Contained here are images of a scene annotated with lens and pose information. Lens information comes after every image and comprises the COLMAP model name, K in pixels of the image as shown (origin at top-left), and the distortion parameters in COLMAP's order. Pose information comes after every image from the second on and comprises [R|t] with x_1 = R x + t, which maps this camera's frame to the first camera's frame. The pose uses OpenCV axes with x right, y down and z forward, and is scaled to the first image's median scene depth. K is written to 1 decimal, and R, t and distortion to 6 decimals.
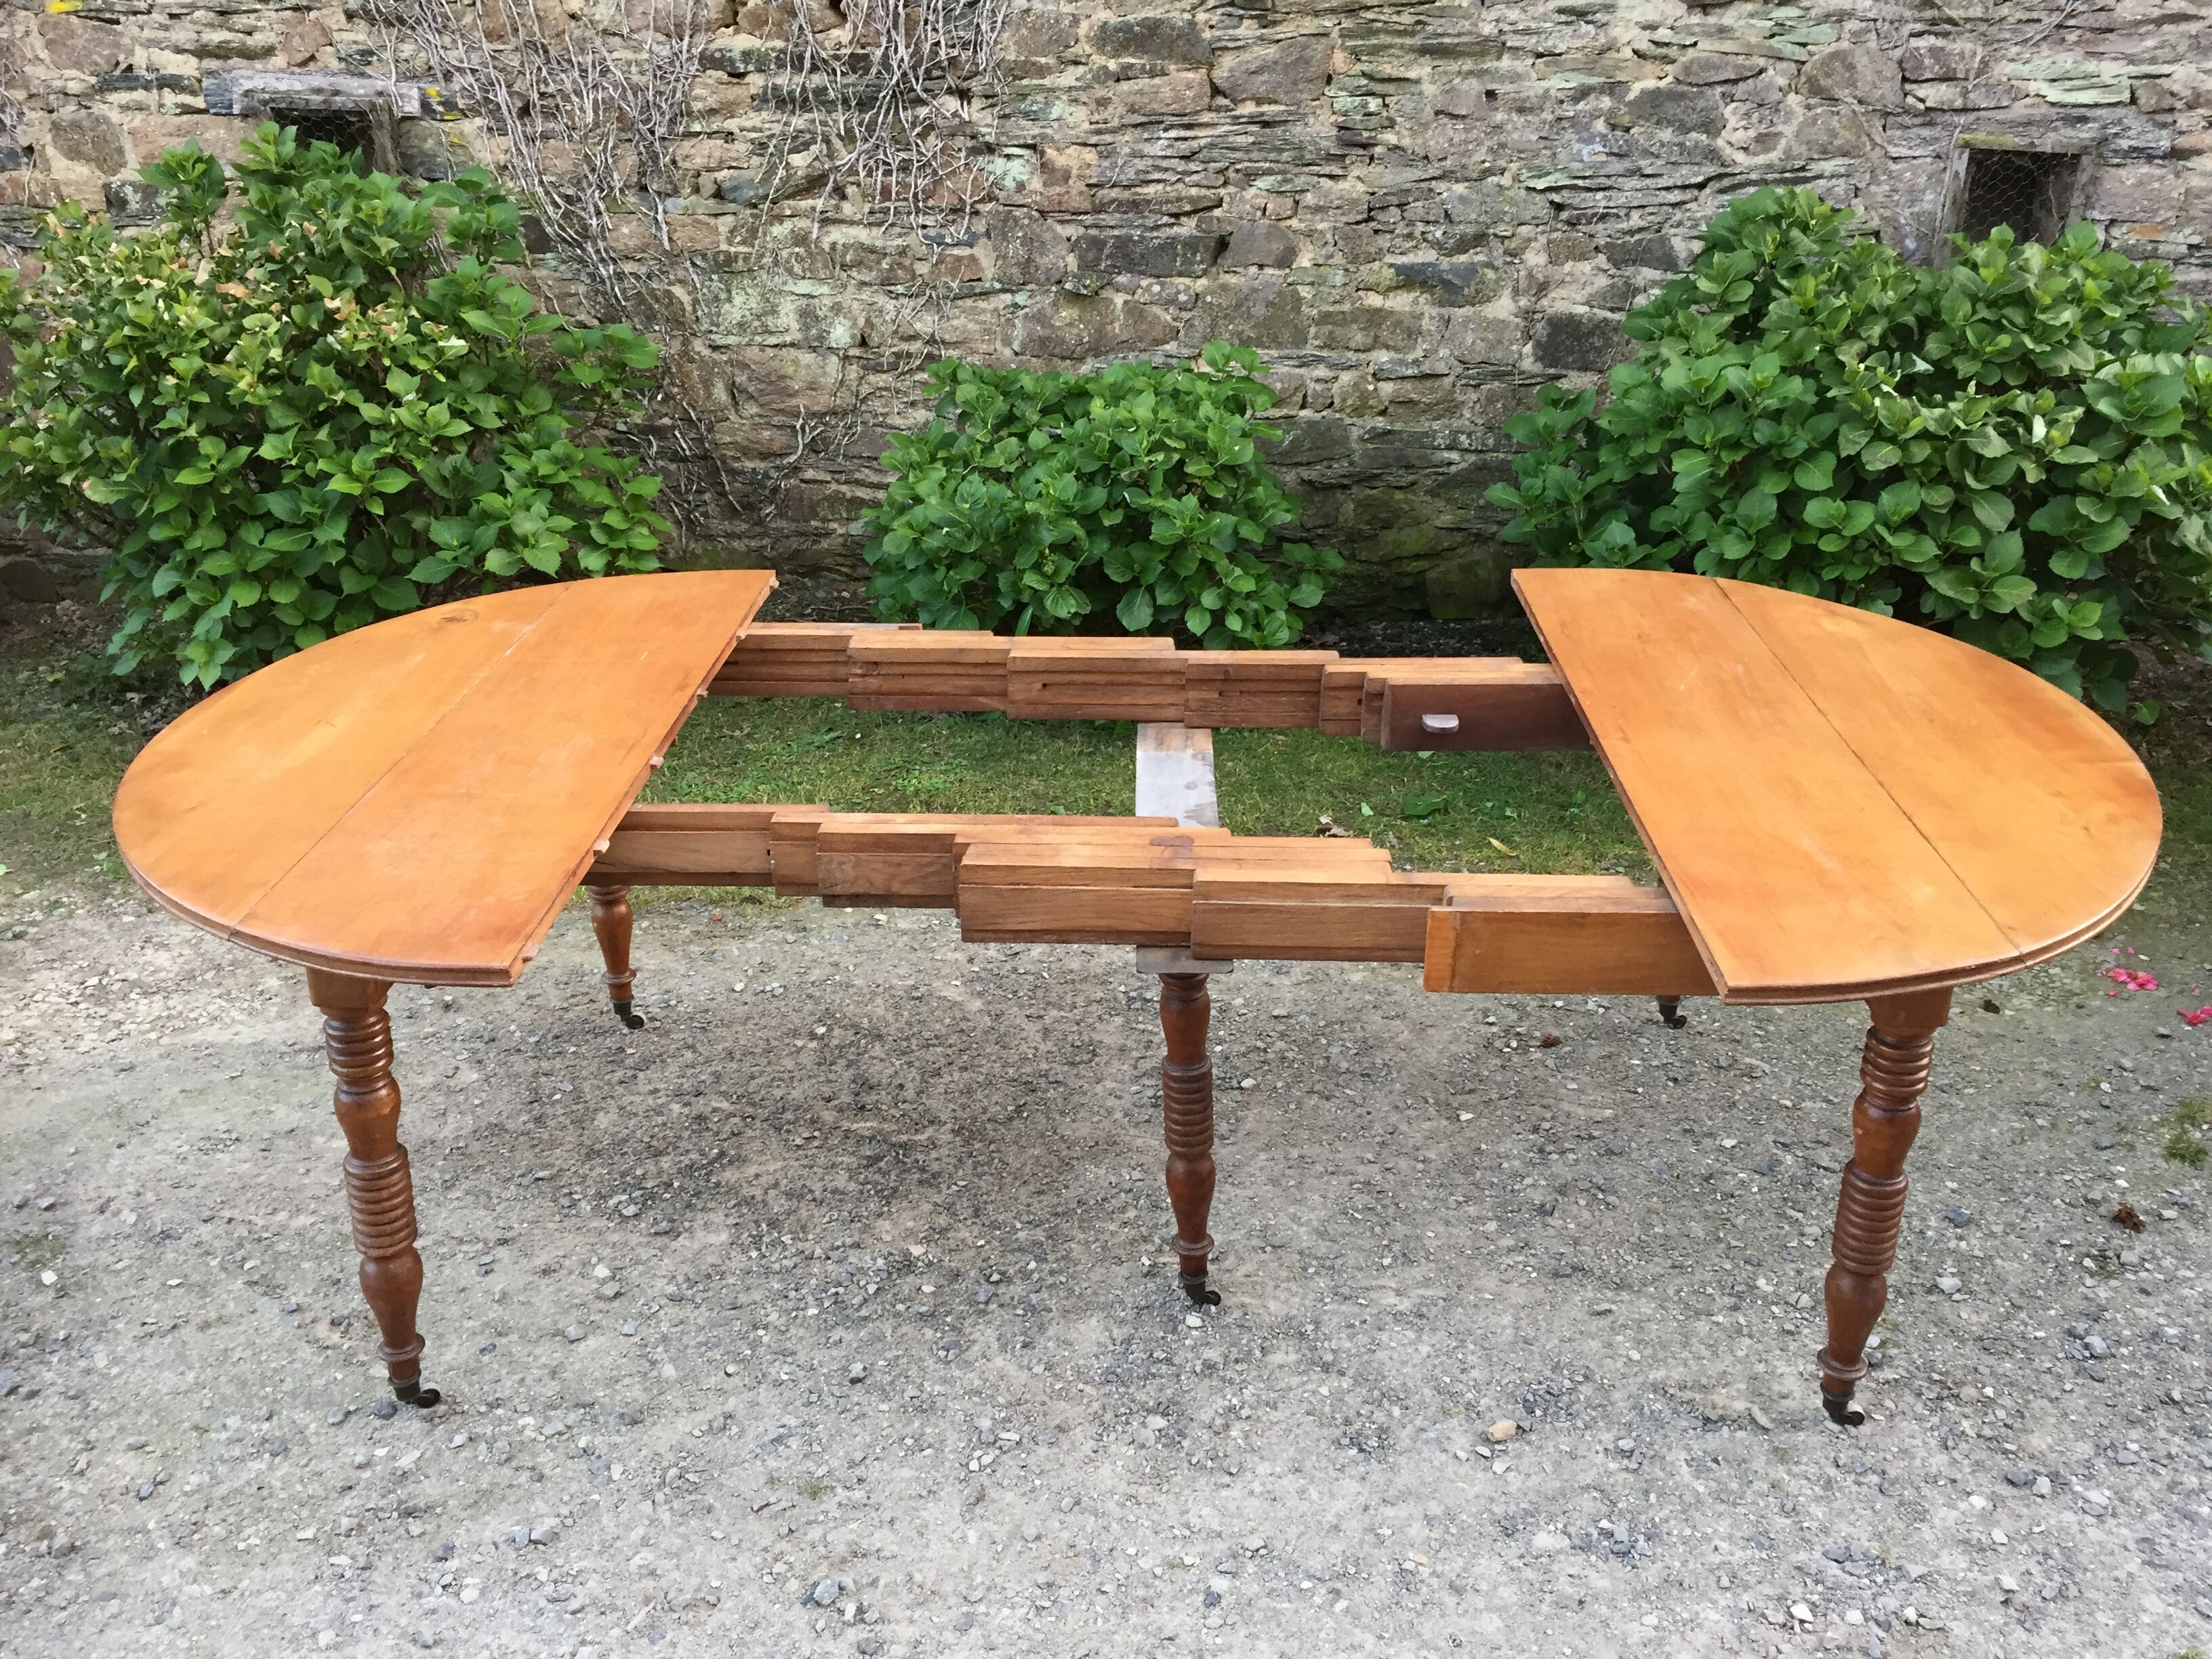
lens RADIAL K [[1874.6, 0, 1121.5], [0, 1874.6, 815.3], [0, 0, 1]] dist [0.085420, -0.117985]
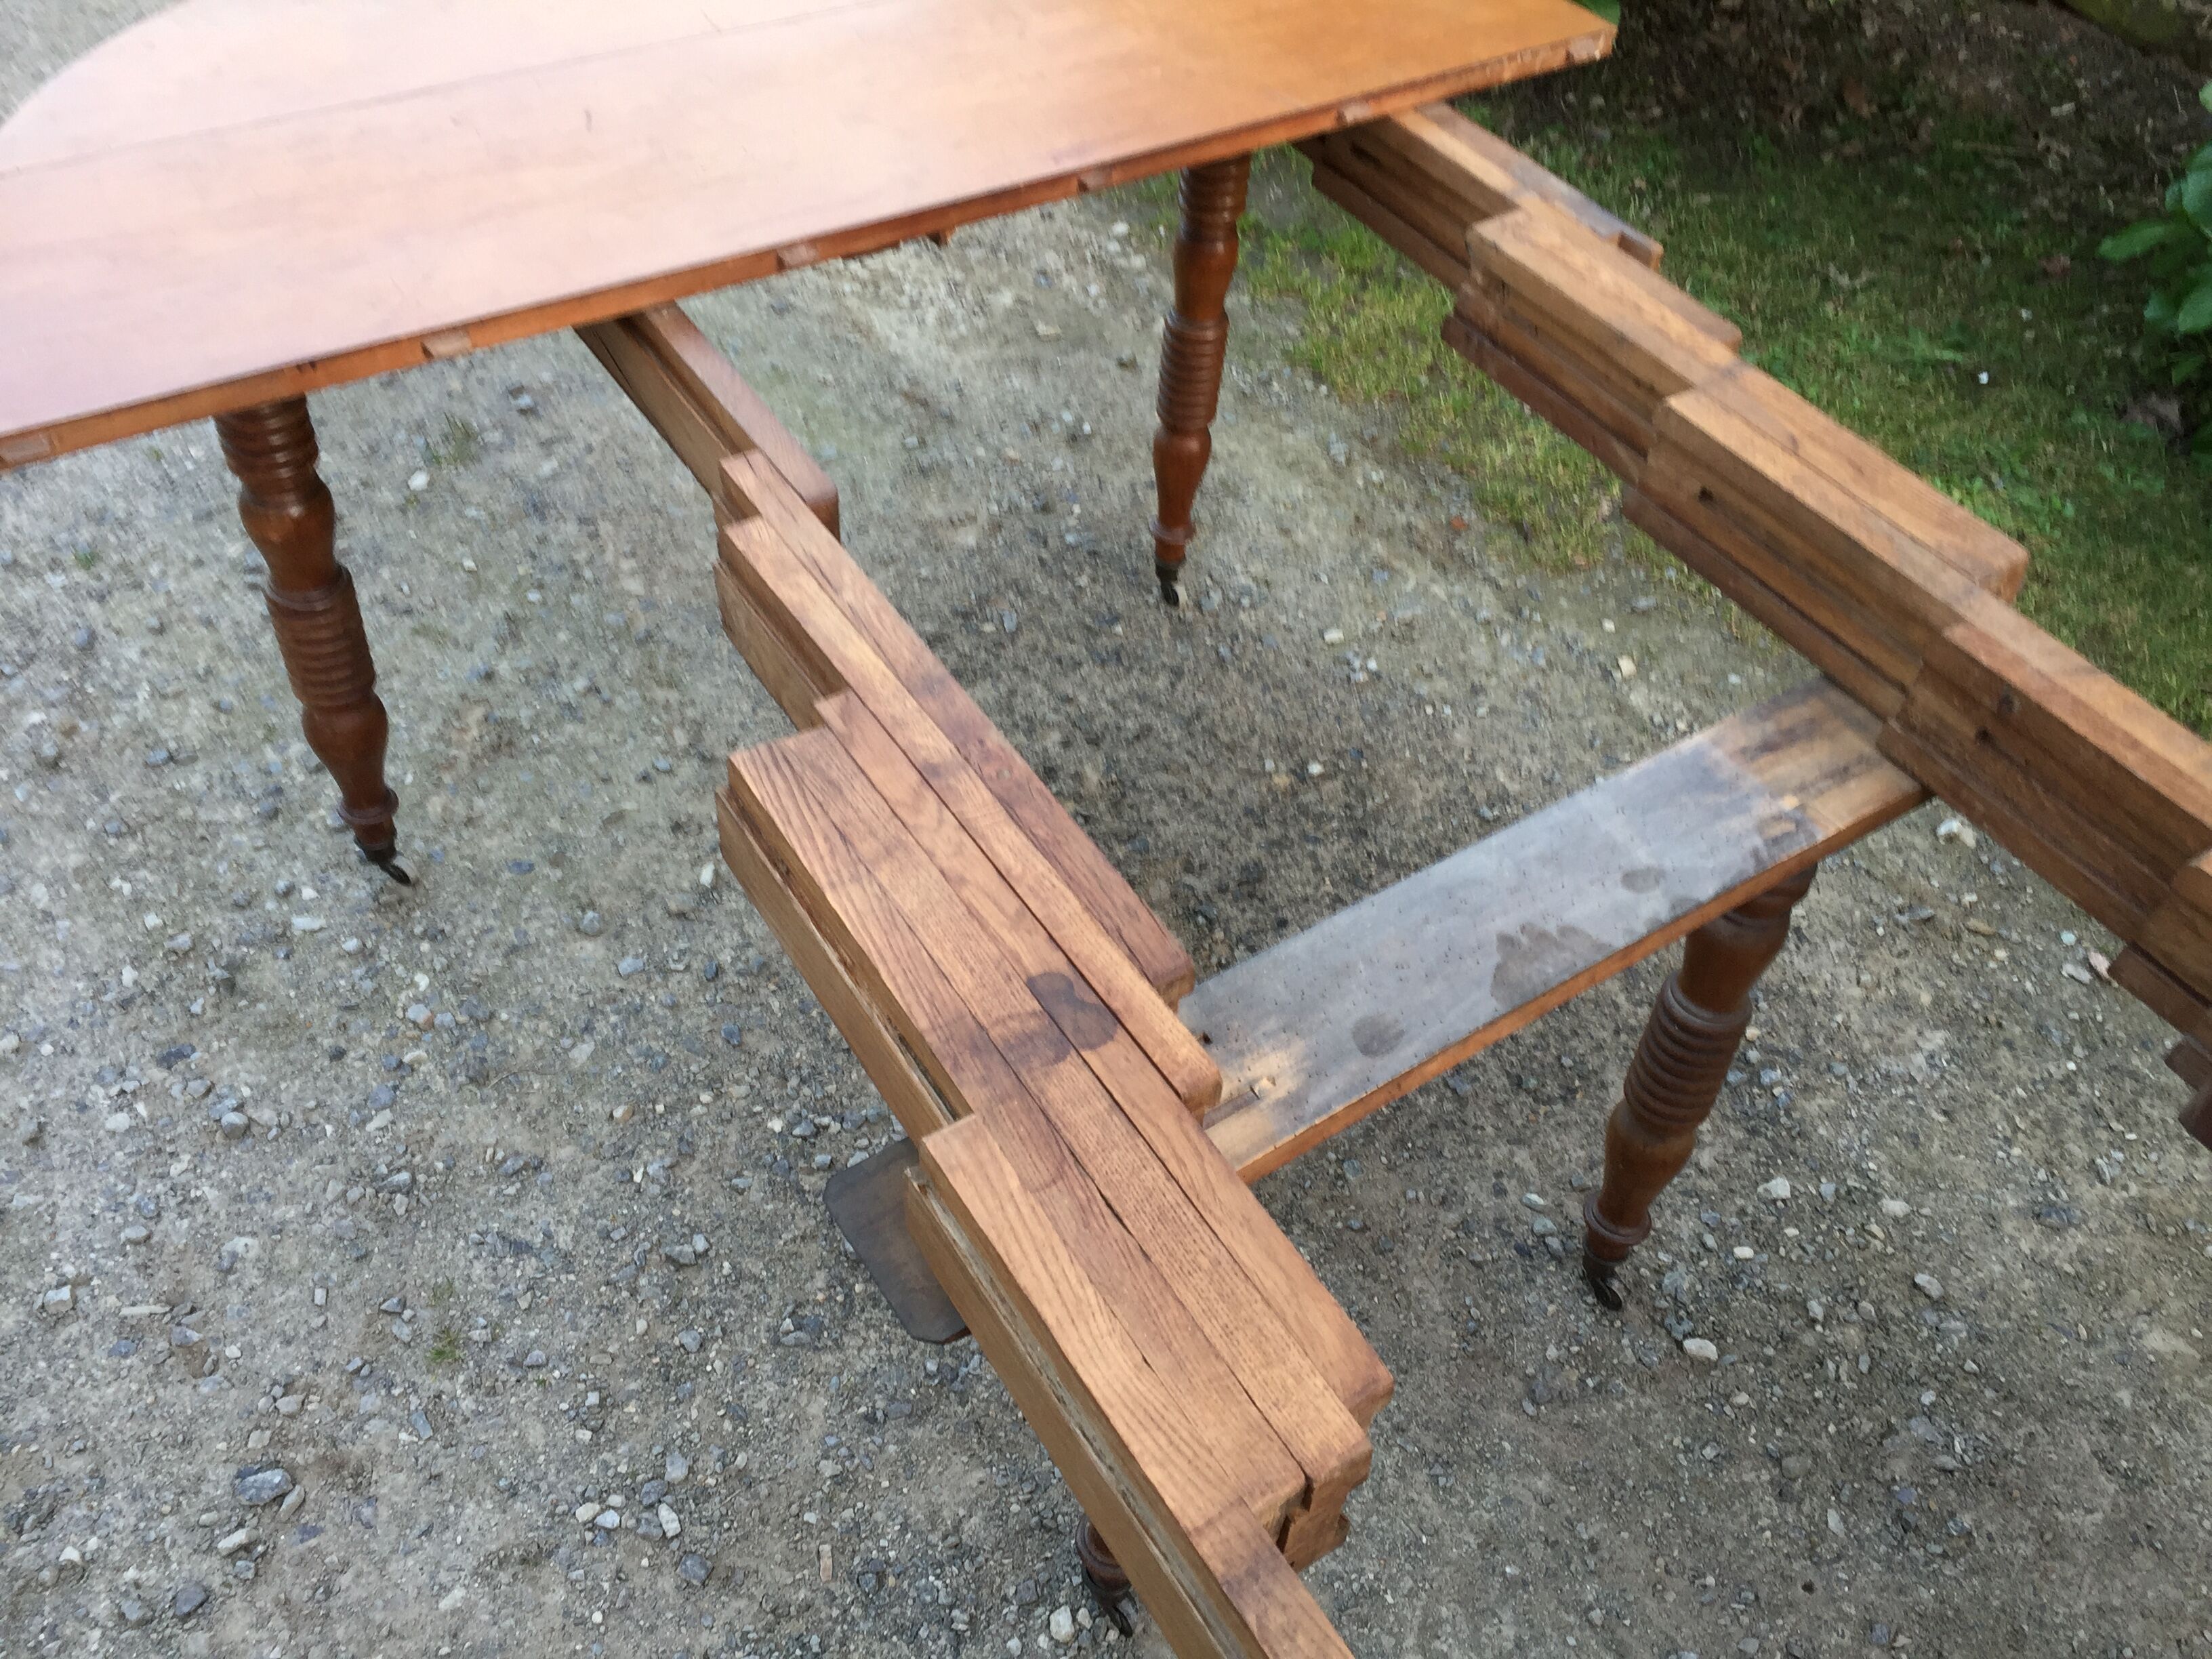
lens RADIAL K [[1874.6, 0, 1105.5], [0, 1874.6, 839.2], [0, 0, 1]] dist [0.085420, -0.117985]
pose [[0.571768, 0.628119, -0.527776, 0.116577], [-0.401645, 0.775248, 0.487517, -0.114786], [0.715376, -0.066768, 0.695543, 0.373966]]
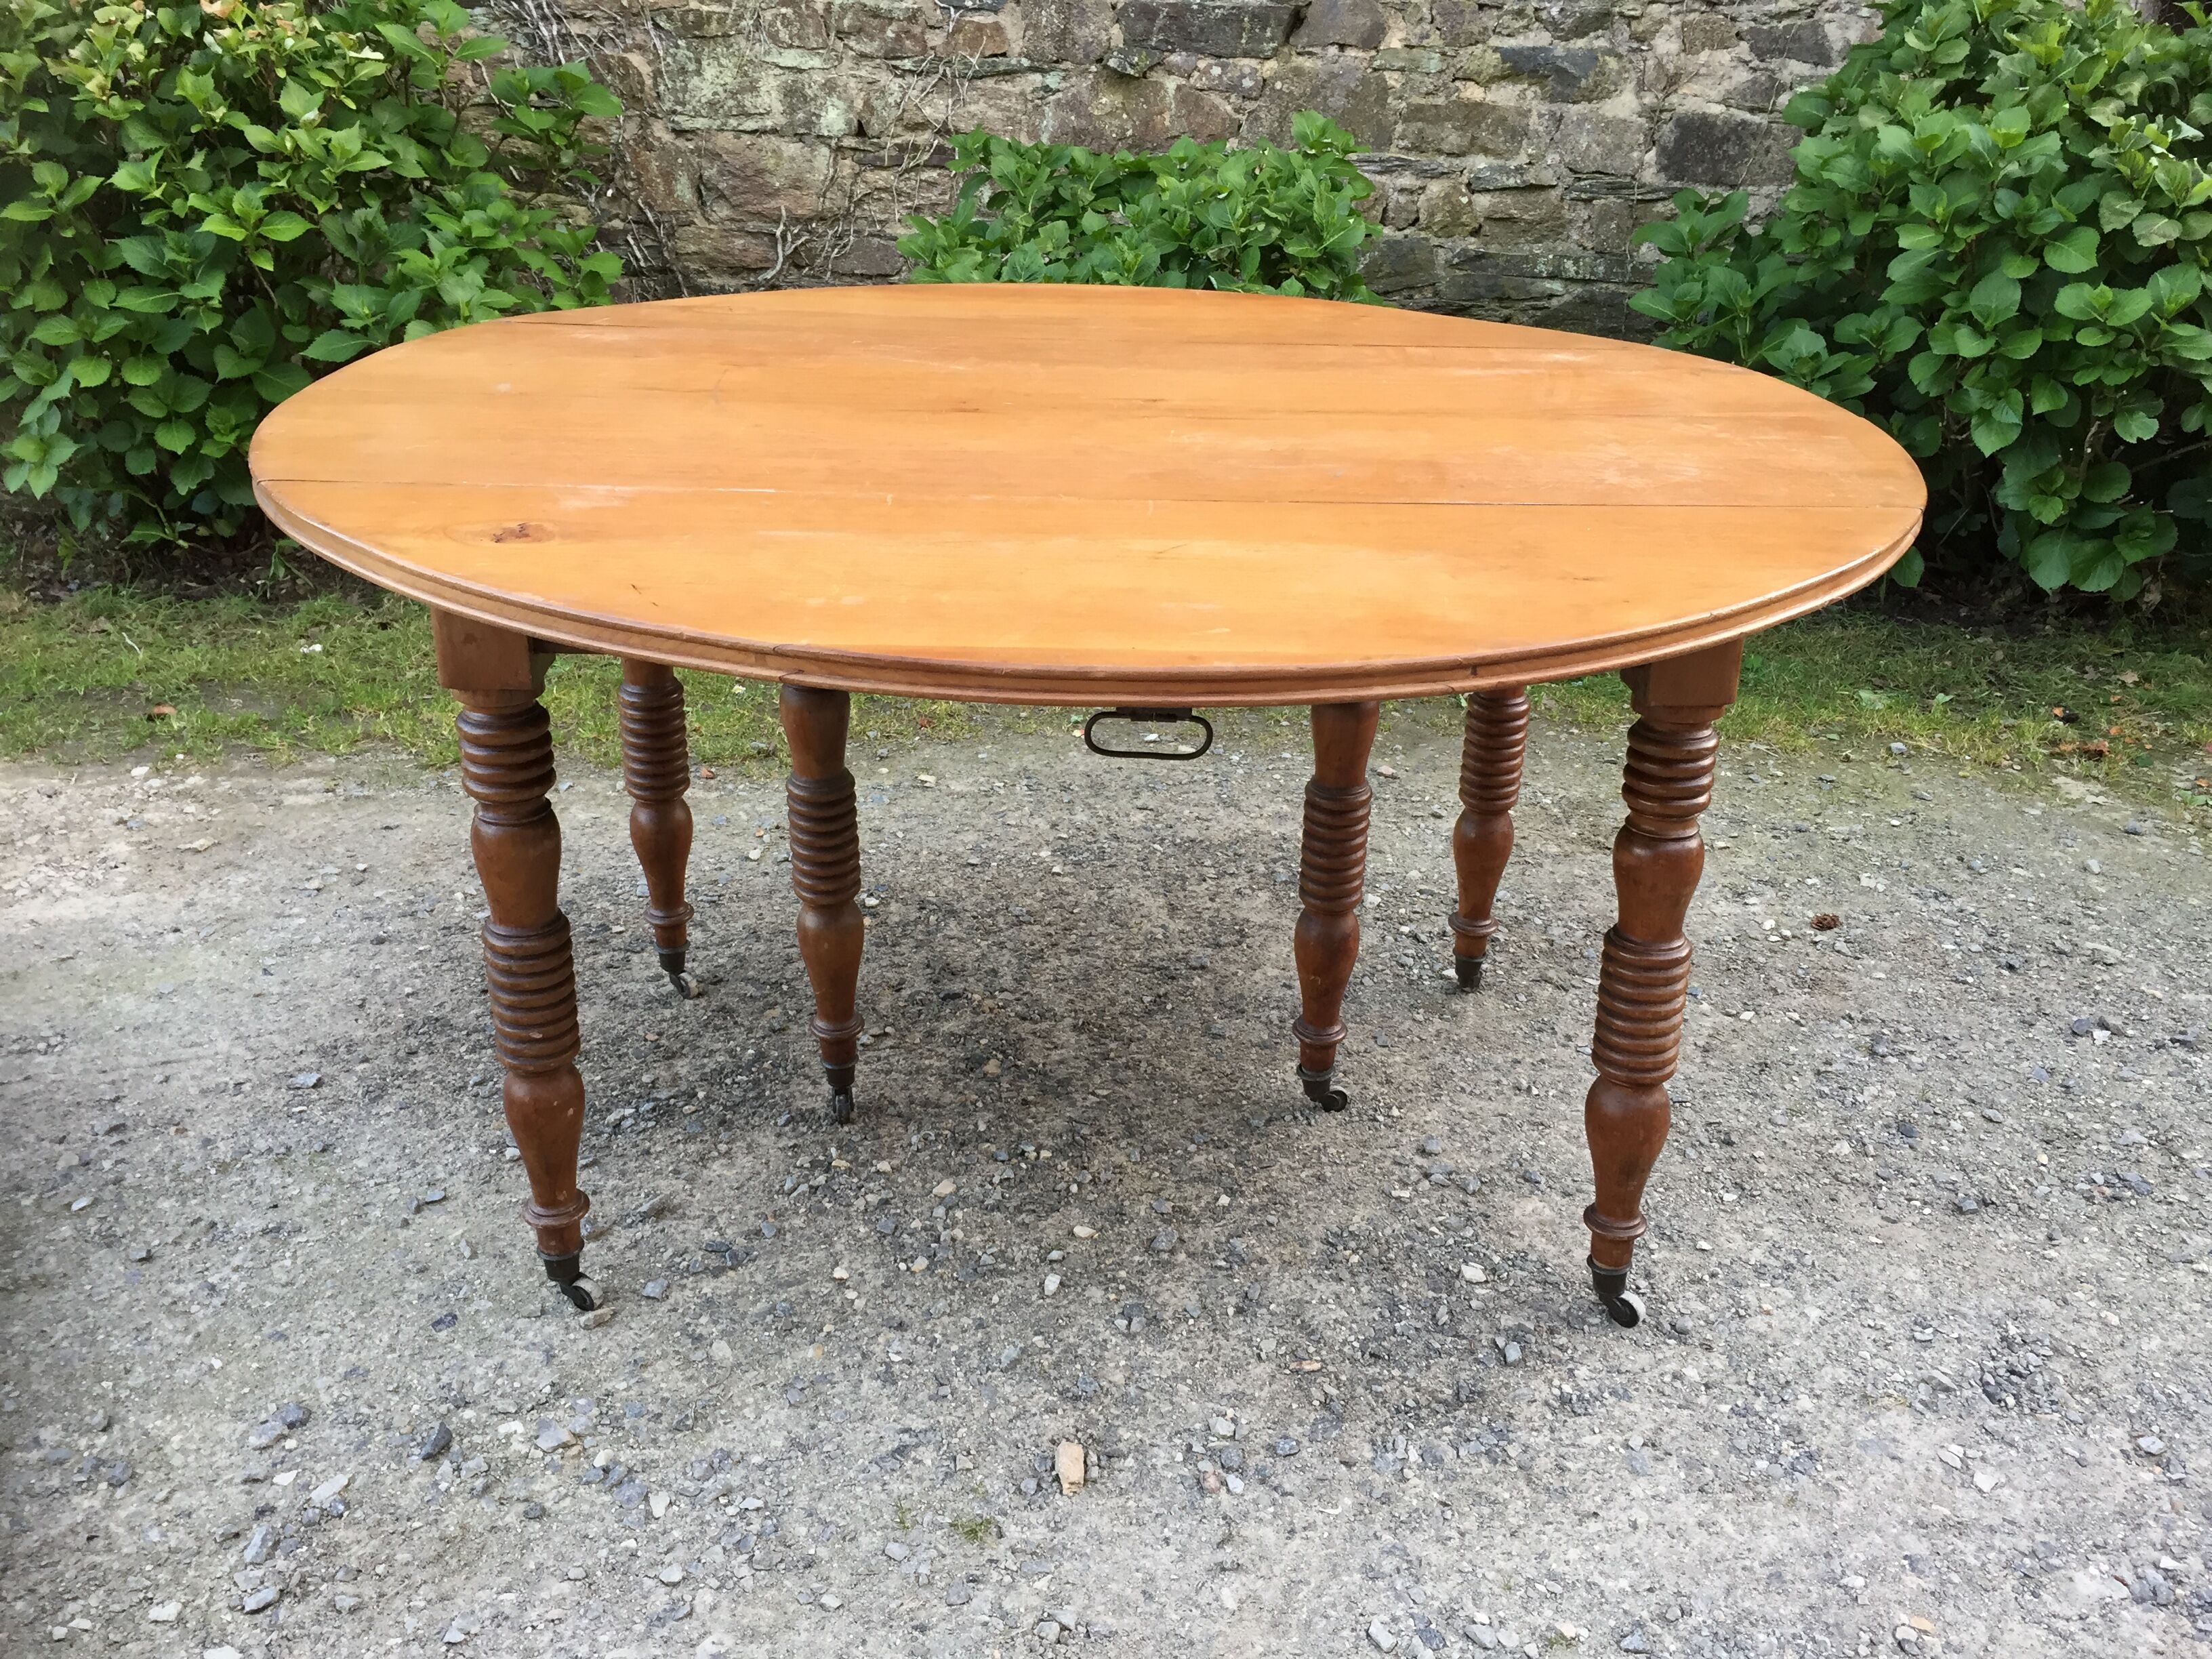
lens RADIAL K [[1874.6, 0, 1129.5], [0, 1874.6, 811.9], [0, 0, 1]] dist [0.085420, -0.117985]
pose [[0.997899, 0.008949, 0.064169, -0.080328], [-0.008798, 0.999958, -0.002623, 0.059186], [-0.064190, 0.002053, 0.997936, 0.184375]]
